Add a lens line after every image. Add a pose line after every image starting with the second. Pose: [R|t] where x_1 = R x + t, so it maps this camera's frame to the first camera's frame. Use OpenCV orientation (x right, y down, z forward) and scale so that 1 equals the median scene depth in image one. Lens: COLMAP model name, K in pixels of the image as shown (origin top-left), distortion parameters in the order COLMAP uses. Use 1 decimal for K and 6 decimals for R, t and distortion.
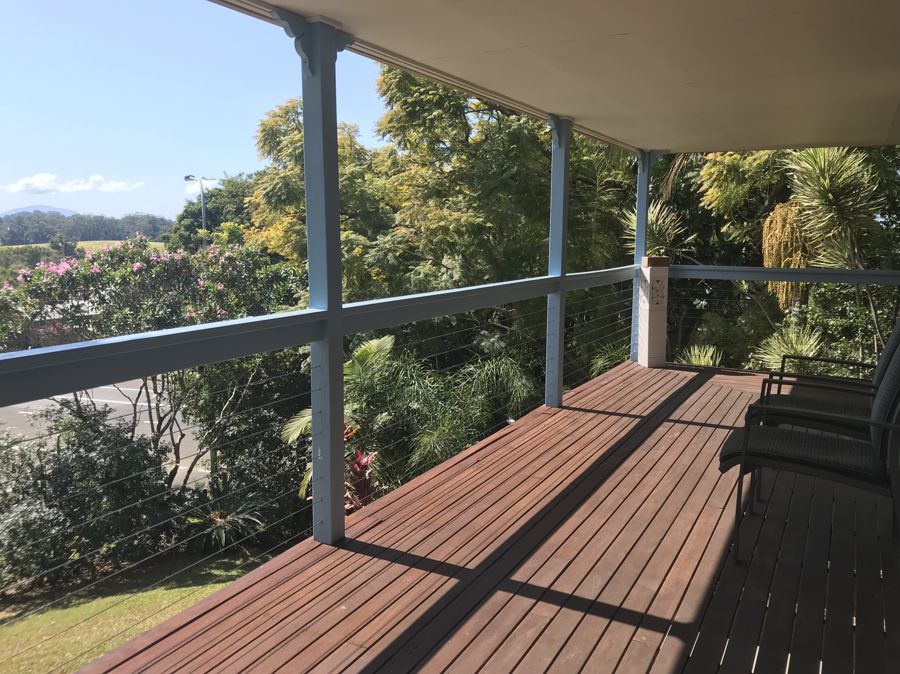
lens RADIAL K [[742.1, 0, 445.9], [0, 742.1, 336.3], [0, 0, 1]] dist [0.008082, -0.008212]
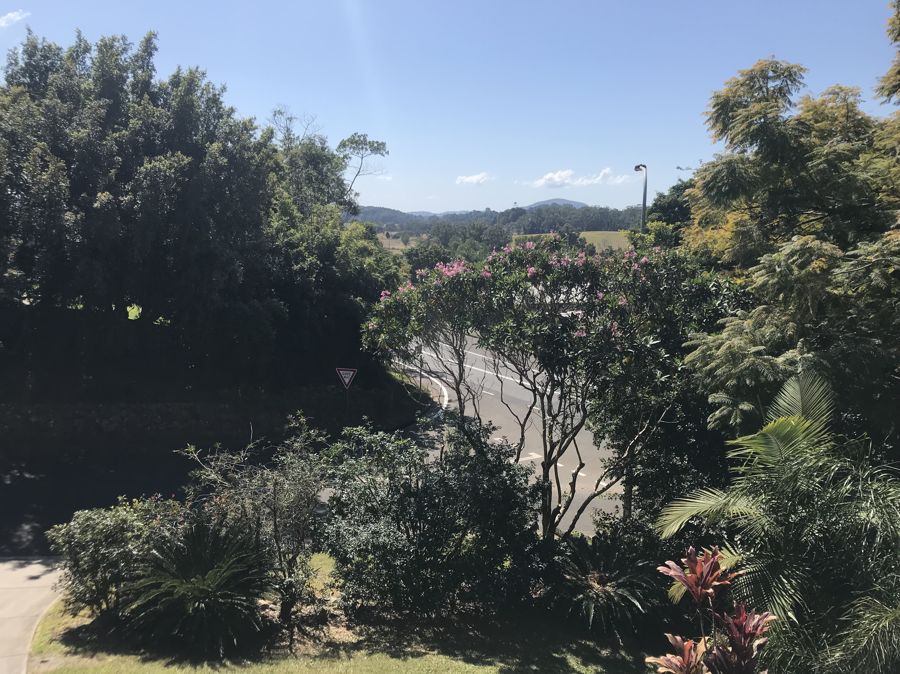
lens RADIAL K [[717.8, 0, 449.1], [0, 717.8, 313.6], [0, 0, 1]] dist [0.013022, -0.002135]
pose [[0.782819, 0.090213, -0.615675, 0.025270], [-0.097695, 0.994983, 0.021574, -0.046269], [0.614533, 0.043259, 0.787704, 0.242713]]
